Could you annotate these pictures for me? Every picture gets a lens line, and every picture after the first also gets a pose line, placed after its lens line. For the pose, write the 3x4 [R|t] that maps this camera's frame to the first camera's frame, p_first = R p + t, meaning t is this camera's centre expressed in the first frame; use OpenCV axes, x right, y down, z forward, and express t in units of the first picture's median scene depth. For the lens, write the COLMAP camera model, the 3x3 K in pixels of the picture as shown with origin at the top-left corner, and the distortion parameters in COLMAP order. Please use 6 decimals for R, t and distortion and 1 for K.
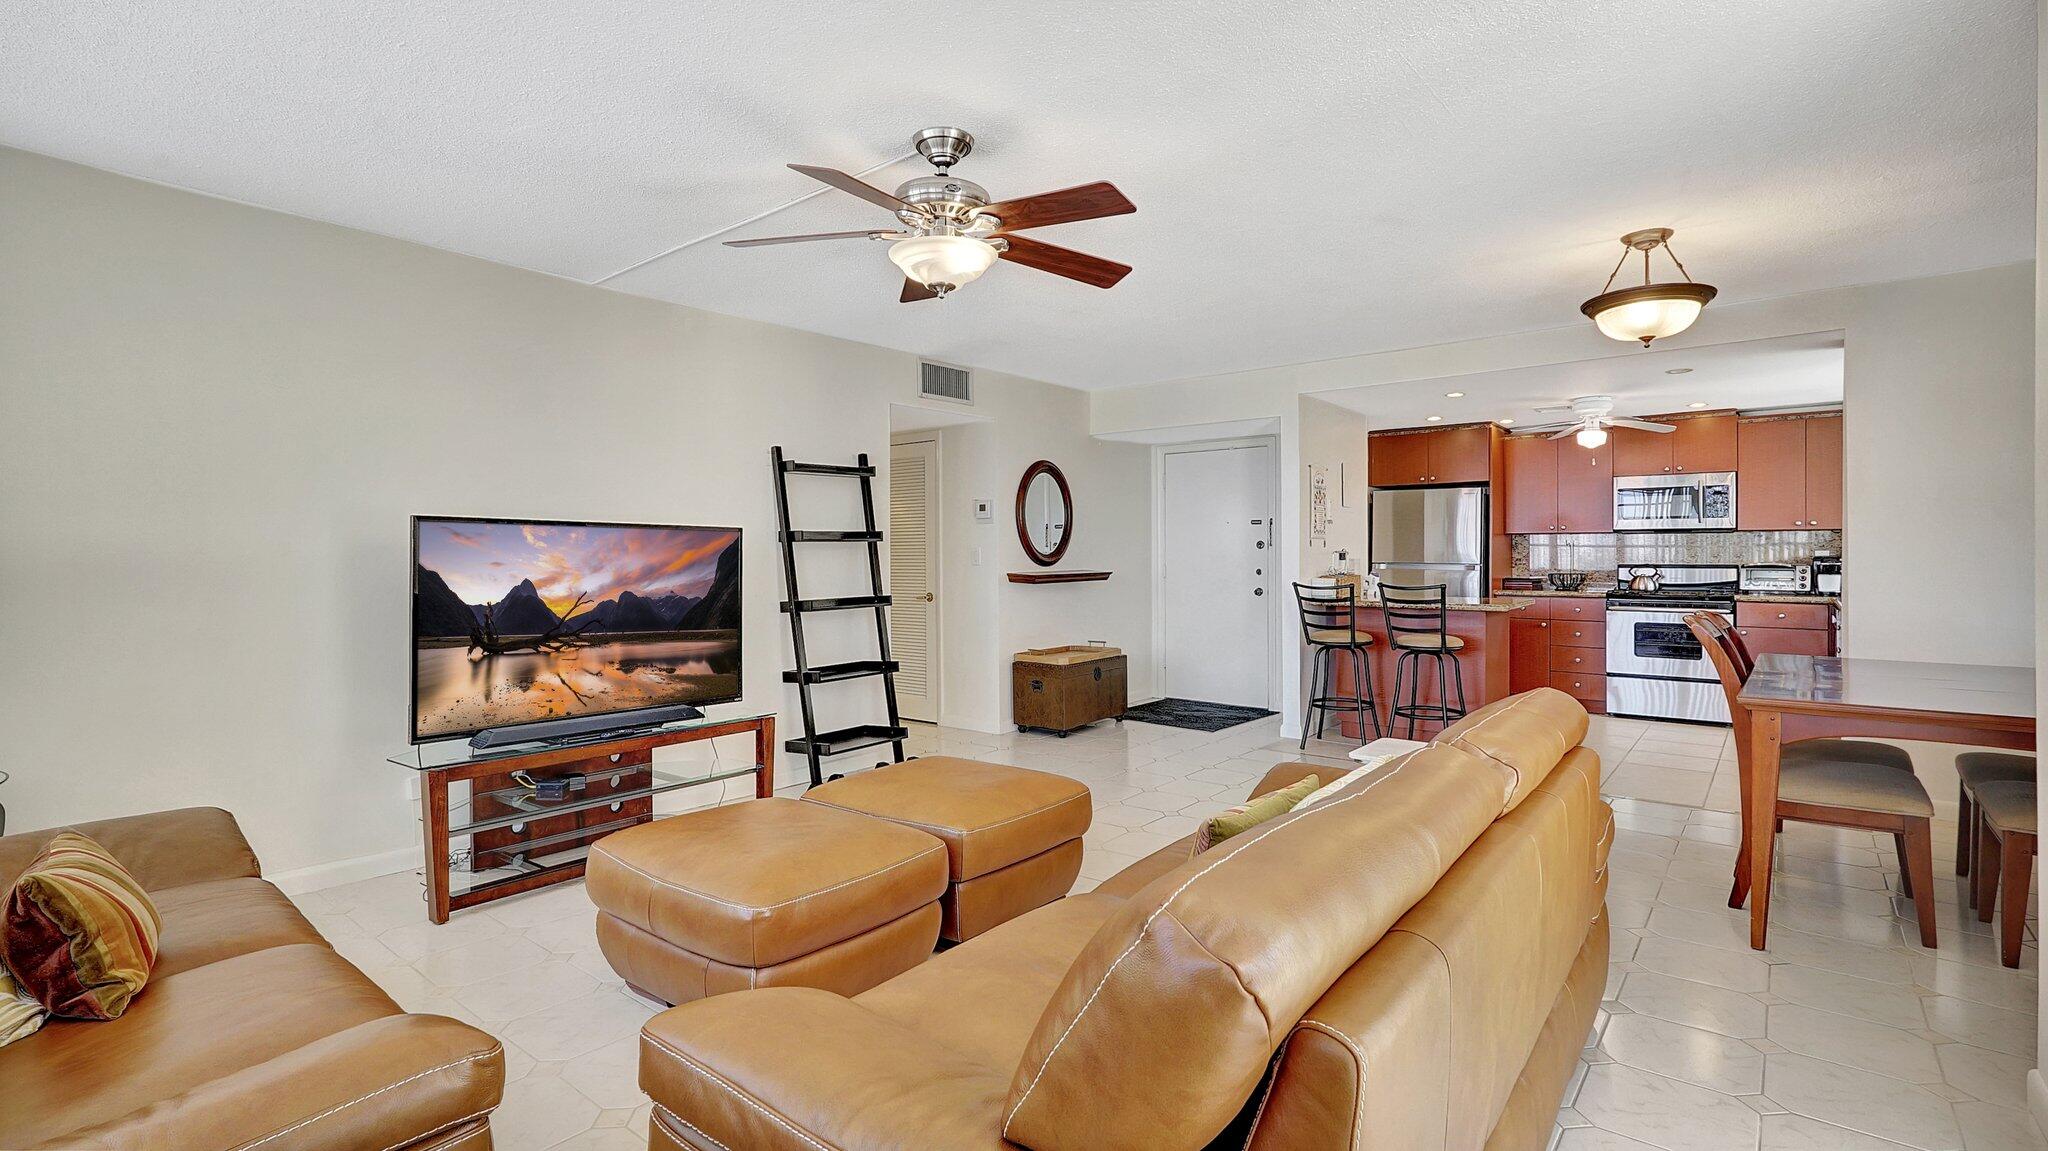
lens RADIAL K [[953.4, 0, 1028.4], [0, 953.4, 558.1], [0, 0, 1]] dist [0.002541, 0.000448]
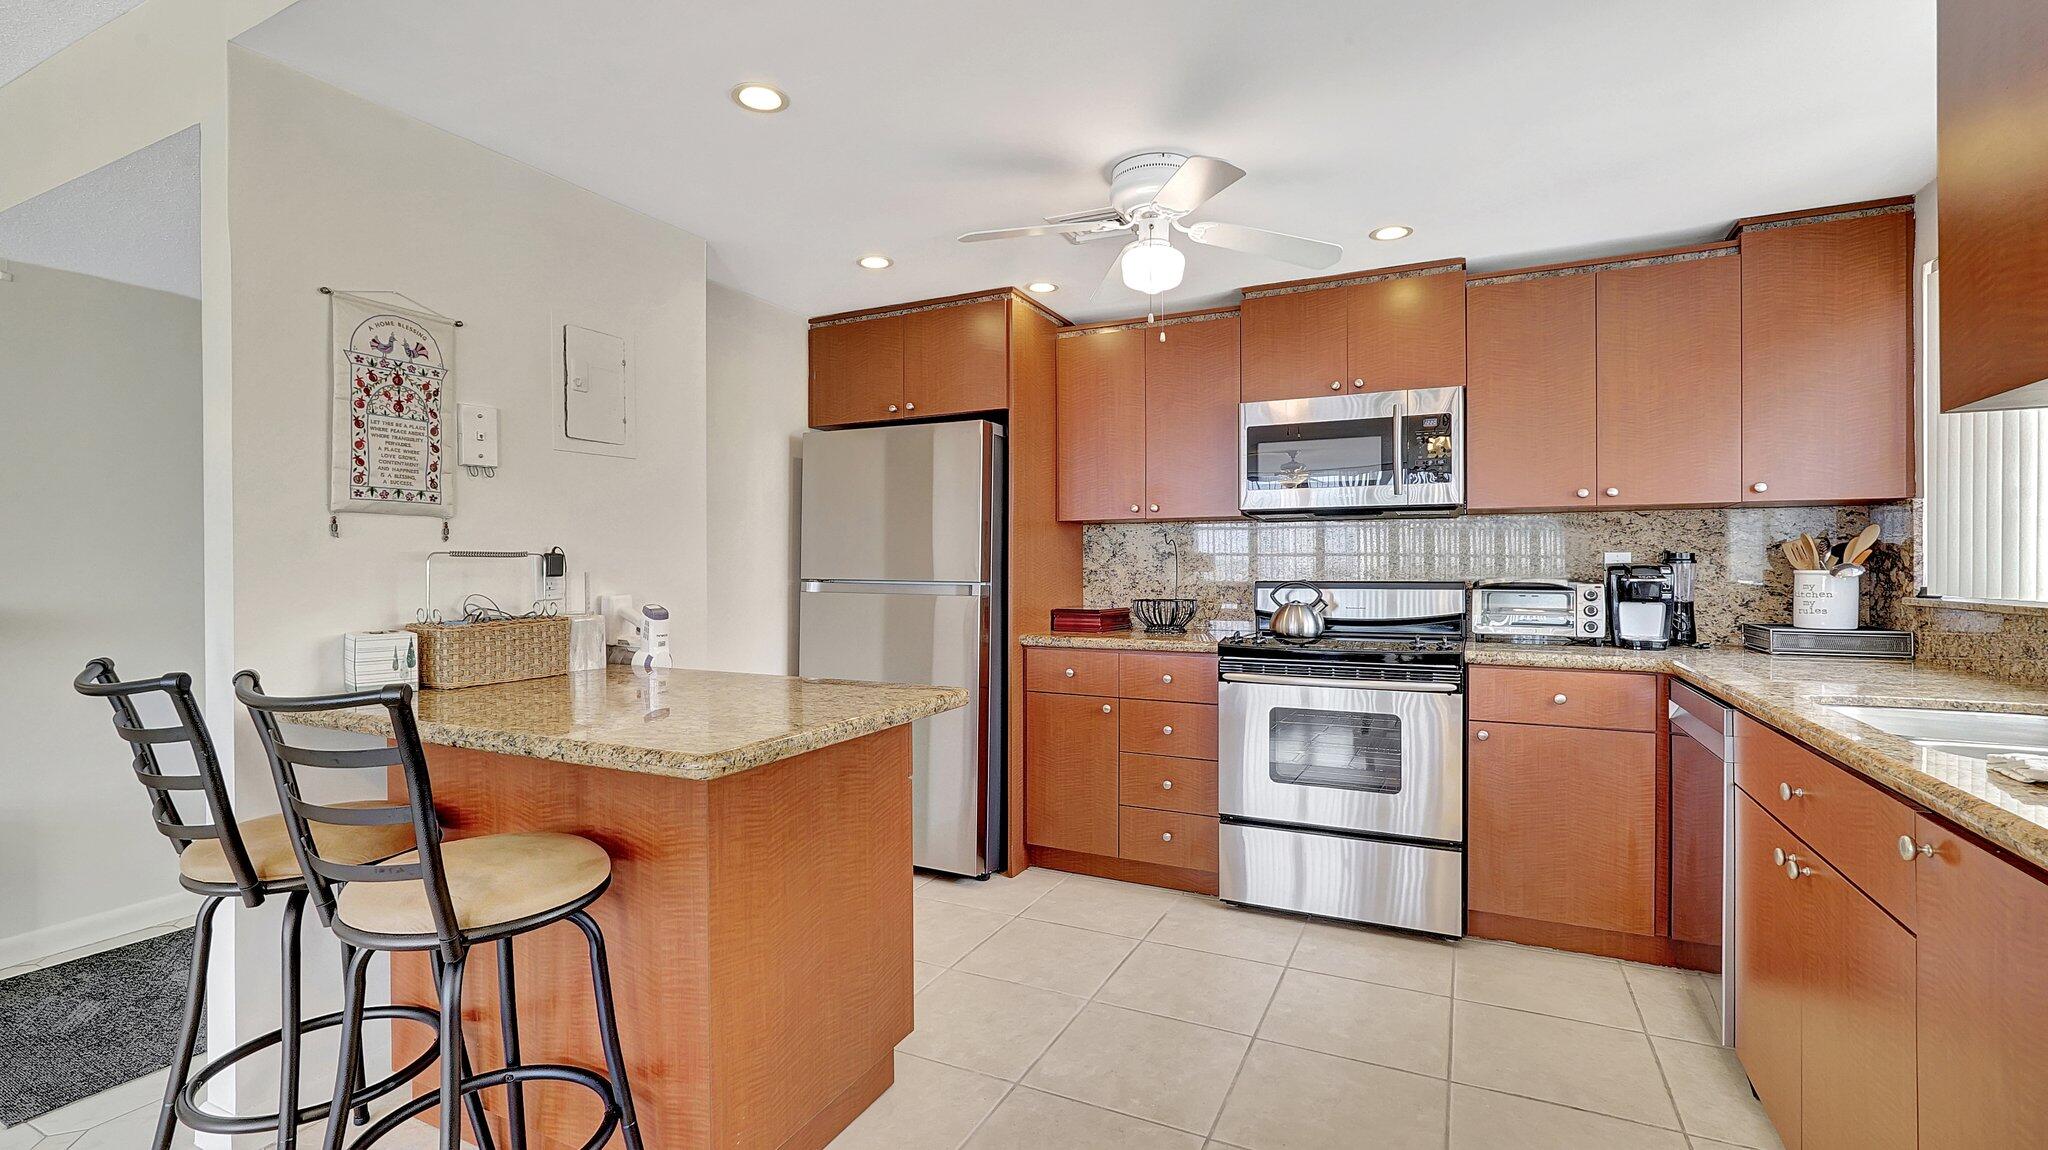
lens RADIAL K [[916.2, 0, 1017.6], [0, 916.2, 572.0], [0, 0, 1]] dist [0.004425, 0.000627]
pose [[0.976752, -0.006424, 0.214276, 0.414512], [0.005775, 0.999977, 0.003655, -0.001083], [-0.214294, -0.002333, 0.976766, 0.585128]]
